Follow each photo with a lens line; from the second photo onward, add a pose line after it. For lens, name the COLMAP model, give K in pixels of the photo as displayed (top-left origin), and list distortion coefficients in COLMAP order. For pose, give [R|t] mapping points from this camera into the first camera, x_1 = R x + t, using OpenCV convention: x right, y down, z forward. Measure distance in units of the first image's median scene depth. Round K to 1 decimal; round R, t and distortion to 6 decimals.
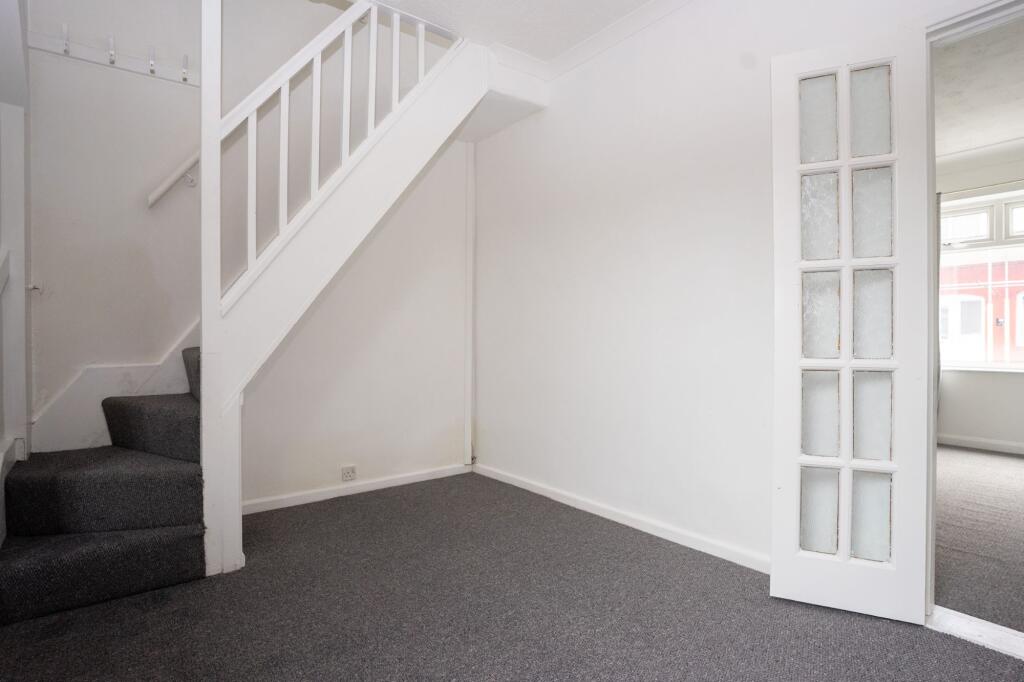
lens RADIAL K [[502.0, 0, 512.0], [0, 502.0, 341.0], [0, 0, 1]] dist [0.000983, 0.000528]
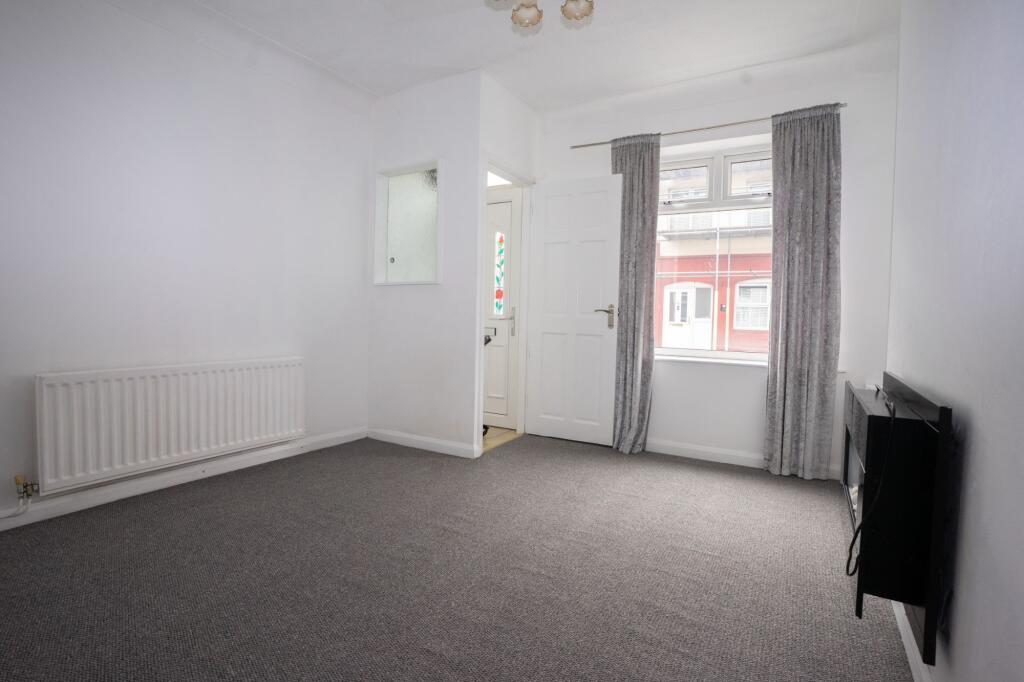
lens RADIAL K [[502.1, 0, 494.8], [0, 502.1, 338.5], [0, 0, 1]] dist [-0.000586, 0.038862]
pose [[0.941955, 0.002414, 0.335730, 0.110628], [-0.015527, 0.999217, 0.036378, -0.000609], [-0.335380, -0.039480, 0.941255, 0.106833]]
